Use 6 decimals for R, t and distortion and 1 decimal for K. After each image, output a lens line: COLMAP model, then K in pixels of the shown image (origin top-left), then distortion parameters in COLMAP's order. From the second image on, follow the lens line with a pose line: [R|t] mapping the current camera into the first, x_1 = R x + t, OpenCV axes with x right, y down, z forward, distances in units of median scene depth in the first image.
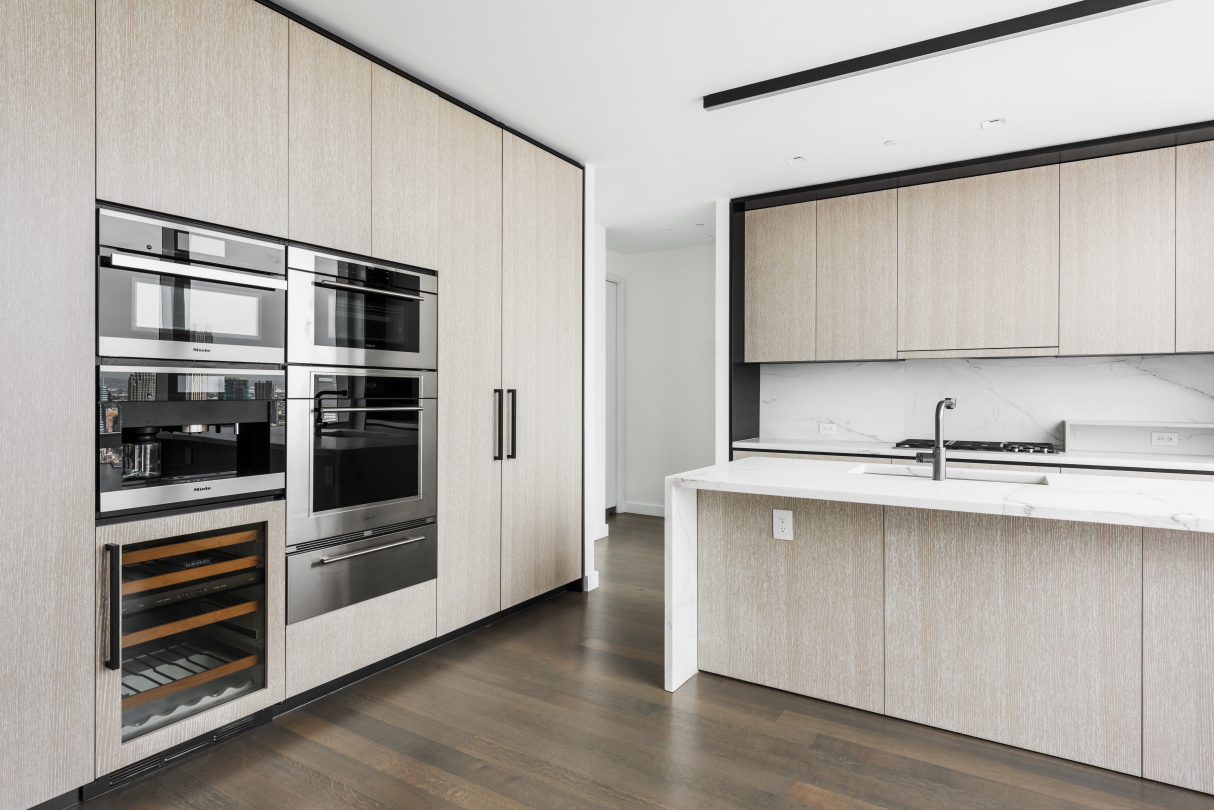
lens RADIAL K [[692.8, 0, 604.8], [0, 692.8, 399.2], [0, 0, 1]] dist [0.024753, -0.012258]
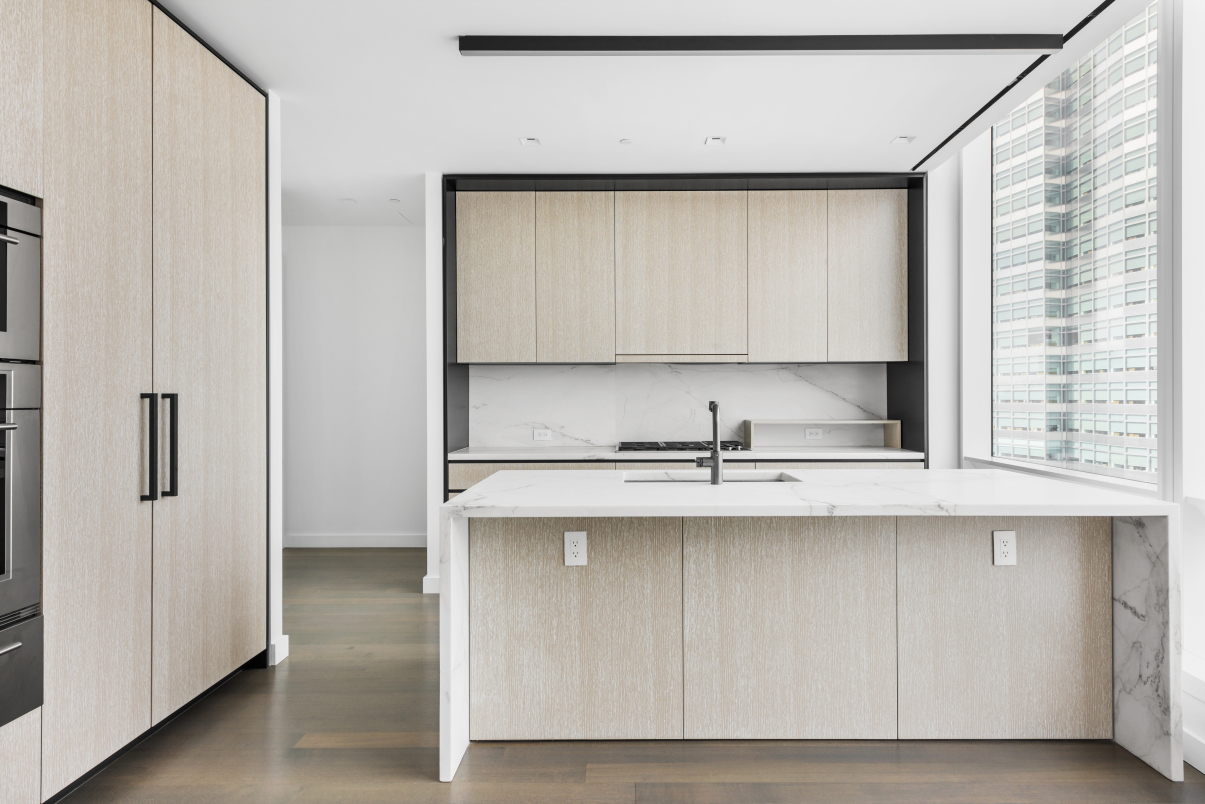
lens RADIAL K [[687.7, 0, 607.1], [0, 687.7, 398.6], [0, 0, 1]] dist [0.024753, -0.012258]
pose [[0.842612, -0.006343, 0.538484, -0.152824], [0.010425, 0.999935, -0.004534, -0.002227], [-0.538421, 0.009434, 0.842623, 0.222525]]
